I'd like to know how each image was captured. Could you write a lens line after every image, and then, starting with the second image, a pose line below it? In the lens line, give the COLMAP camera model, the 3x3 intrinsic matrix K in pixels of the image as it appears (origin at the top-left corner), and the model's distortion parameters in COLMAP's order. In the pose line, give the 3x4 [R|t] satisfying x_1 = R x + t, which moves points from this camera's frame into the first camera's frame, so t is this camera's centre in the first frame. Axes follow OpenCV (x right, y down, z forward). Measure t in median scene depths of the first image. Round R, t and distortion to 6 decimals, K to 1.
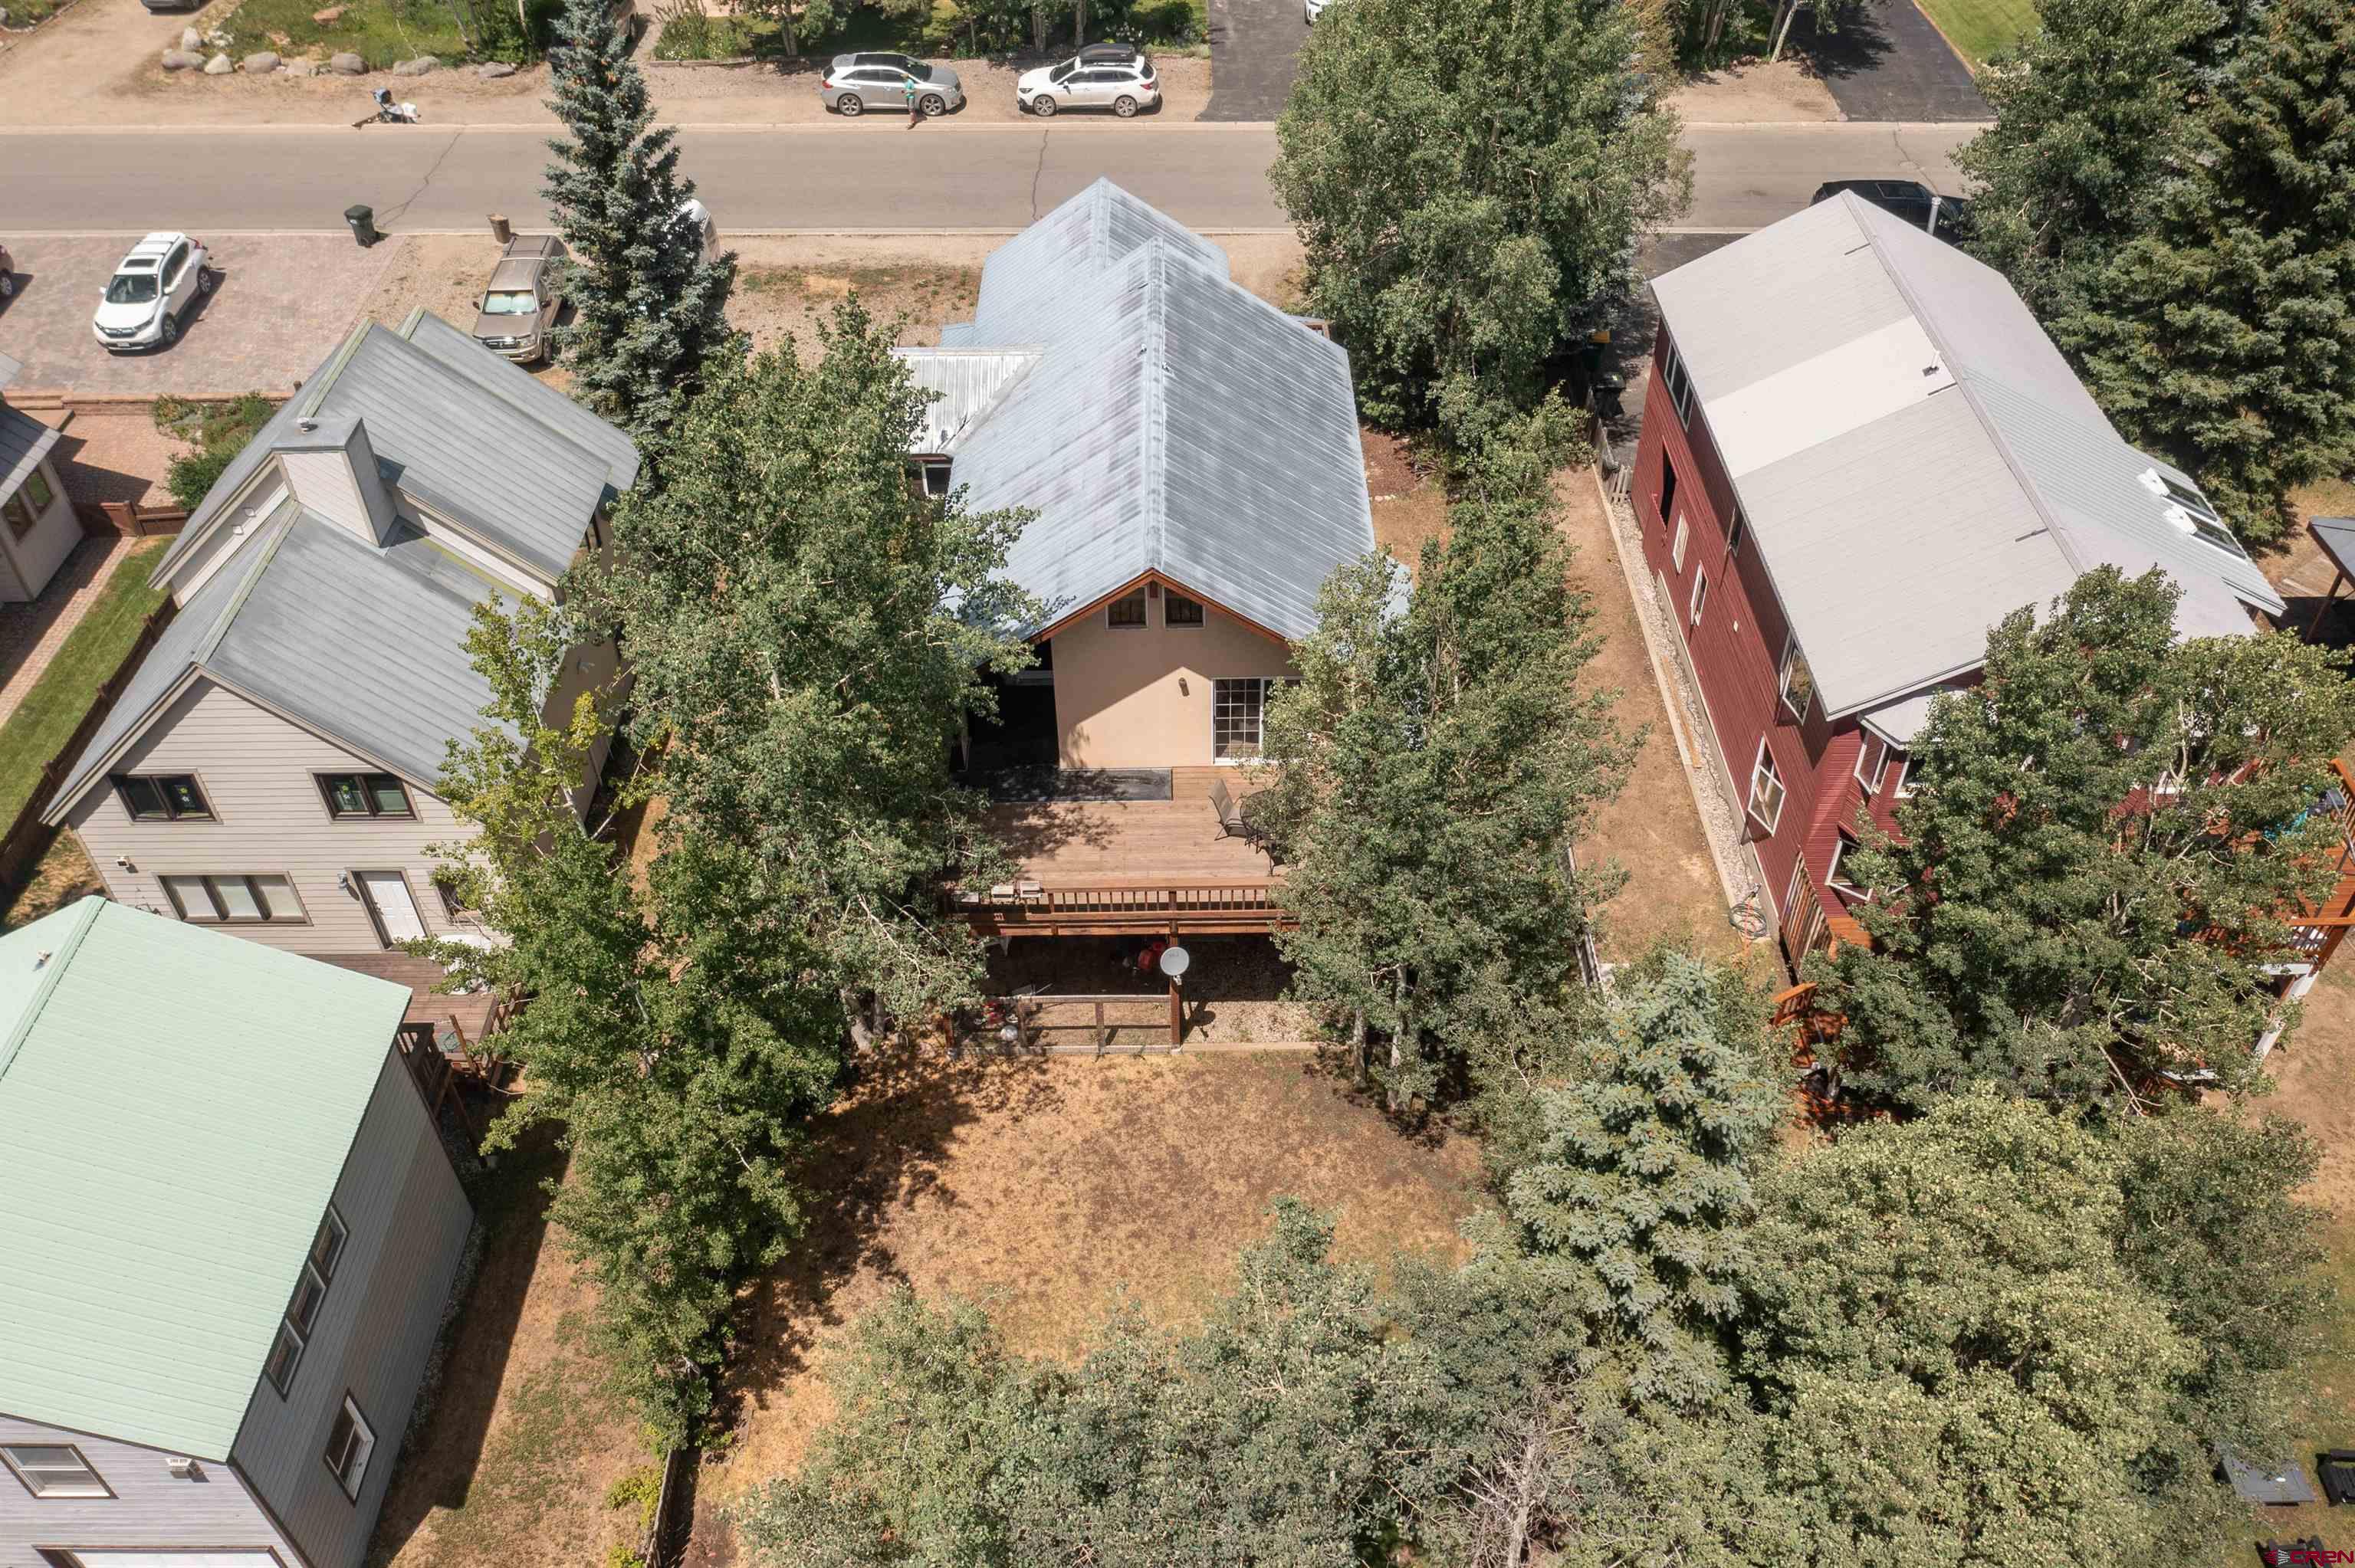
lens RADIAL K [[1885.8, 0, 1173.9], [0, 1885.8, 784.1], [0, 0, 1]] dist [-0.015492, -0.002017]
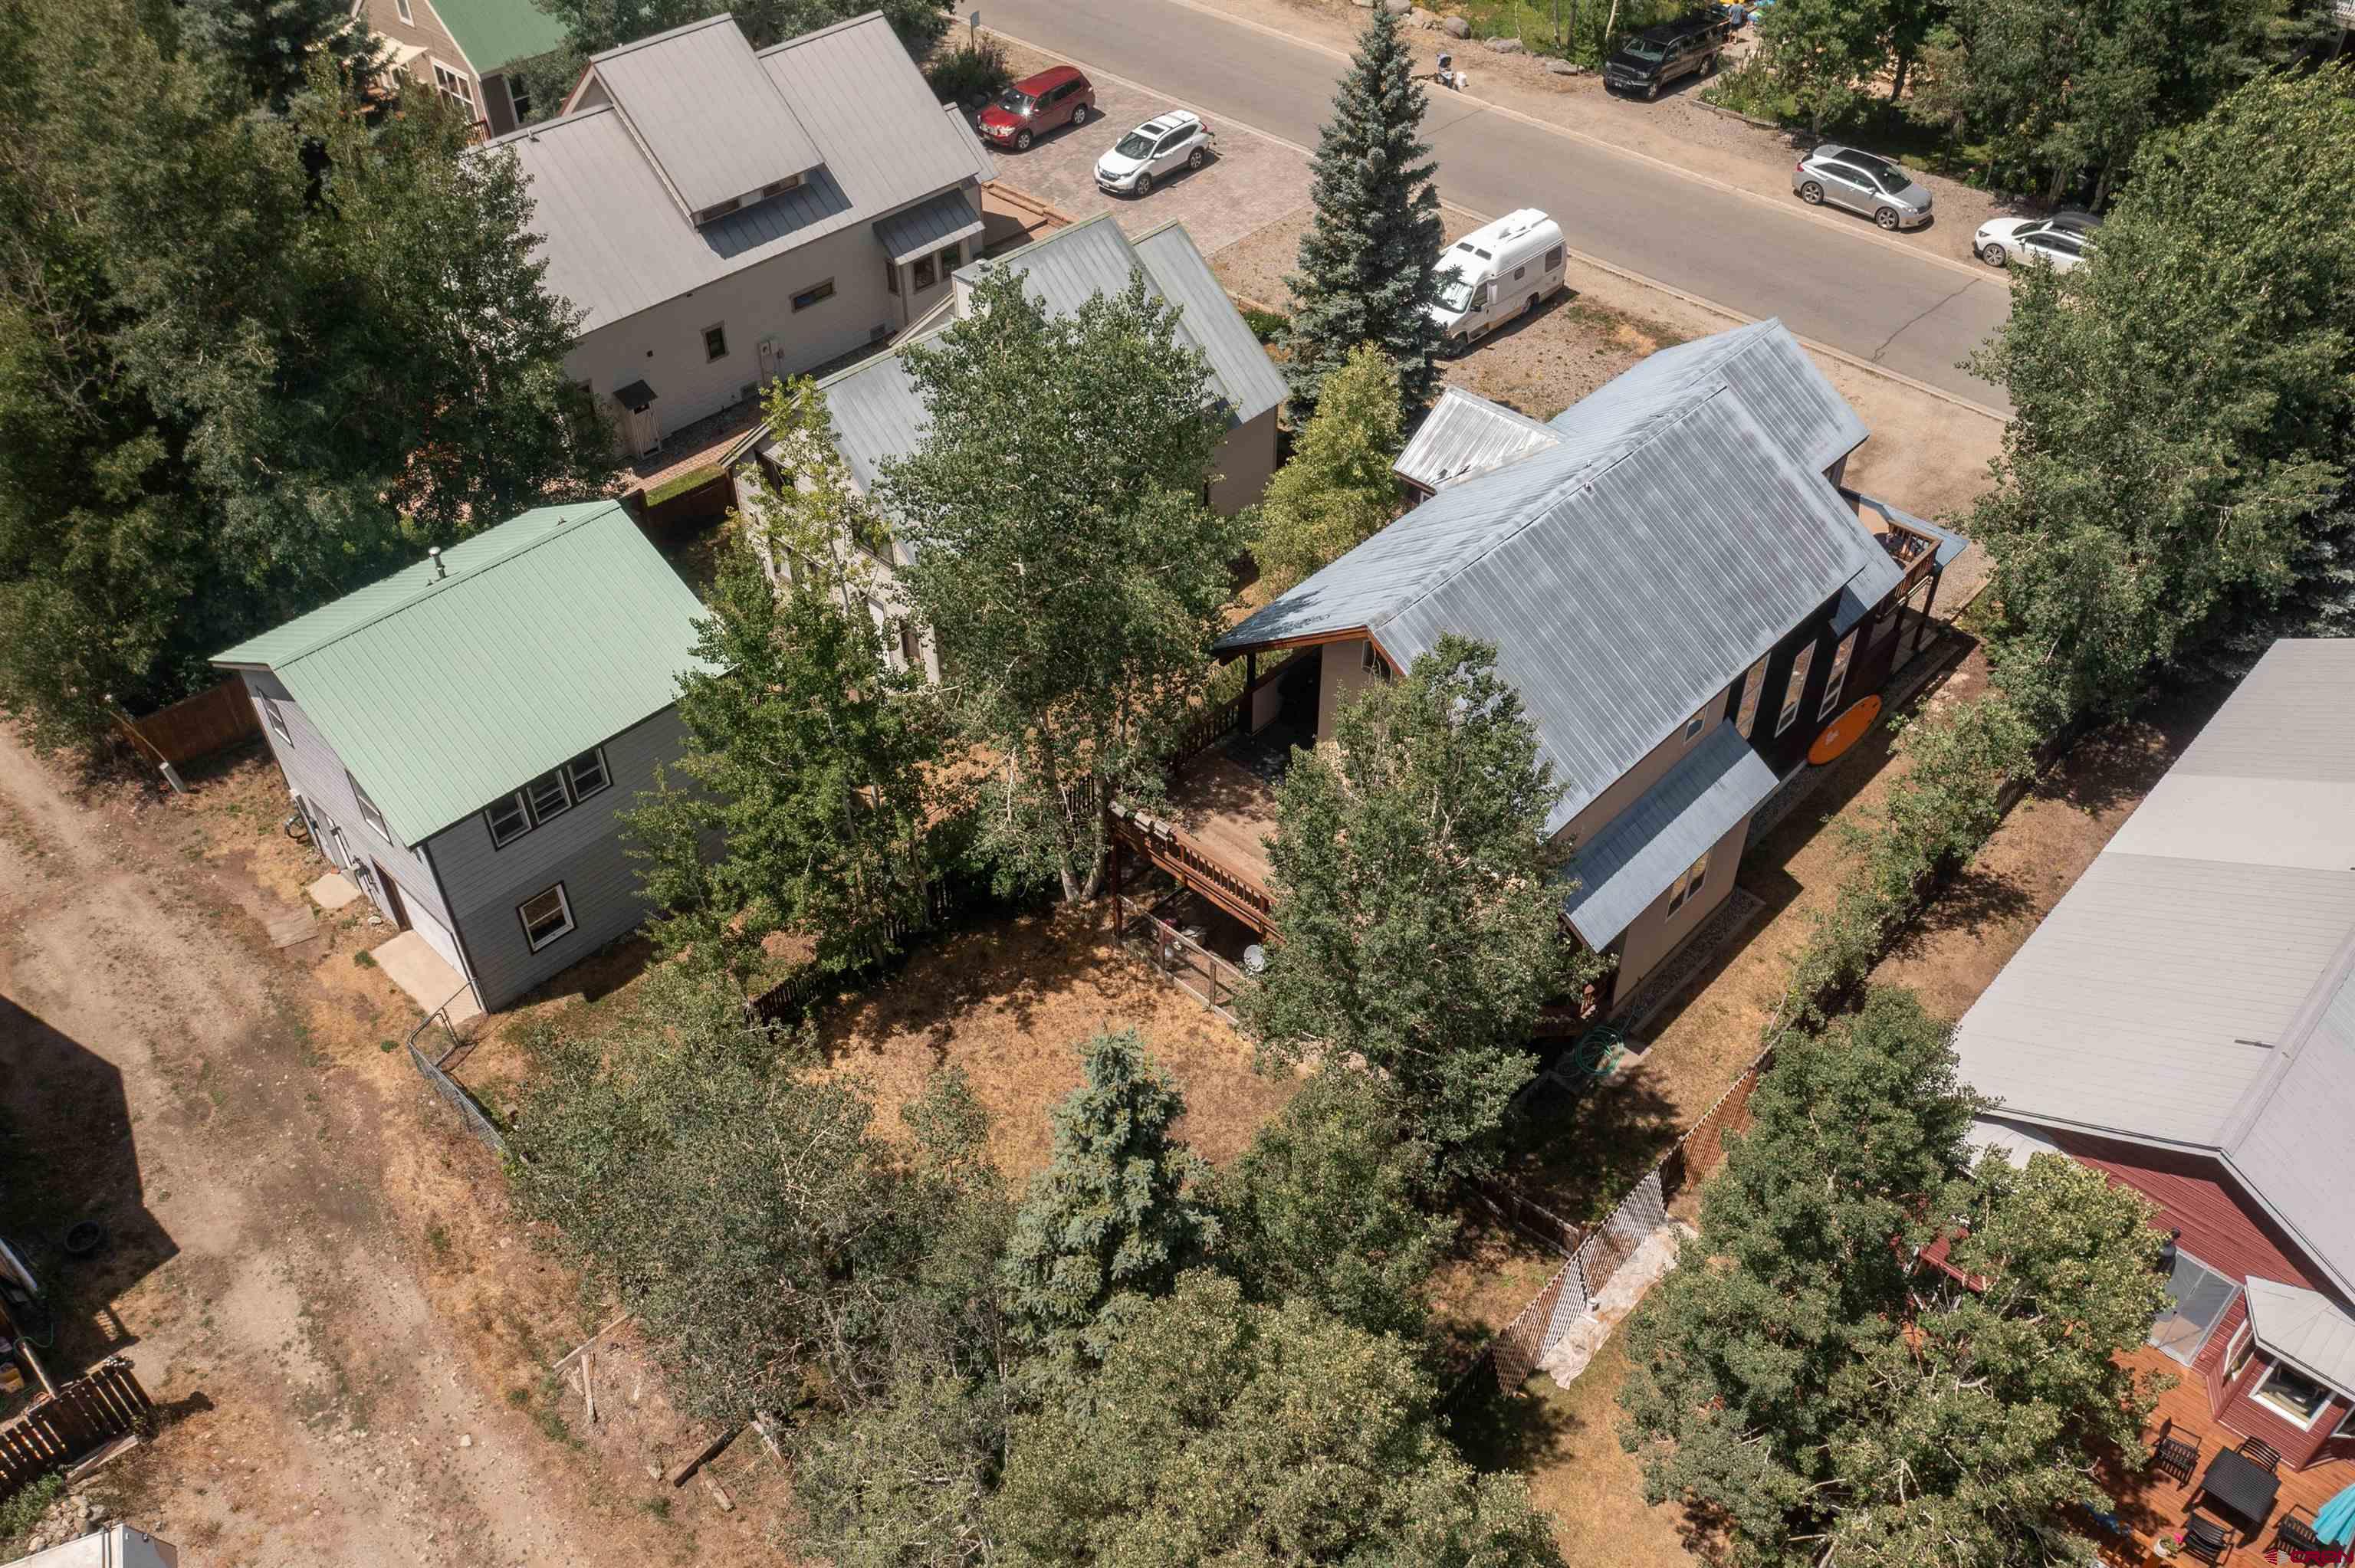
lens RADIAL K [[1885.8, 0, 1178.4], [0, 1885.8, 786.6], [0, 0, 1]] dist [-0.015492, -0.002017]
pose [[0.719314, 0.463535, -0.517419, 0.302831], [-0.462350, 0.875346, 0.141430, -0.079439], [0.518478, 0.137496, 0.843964, 0.015658]]
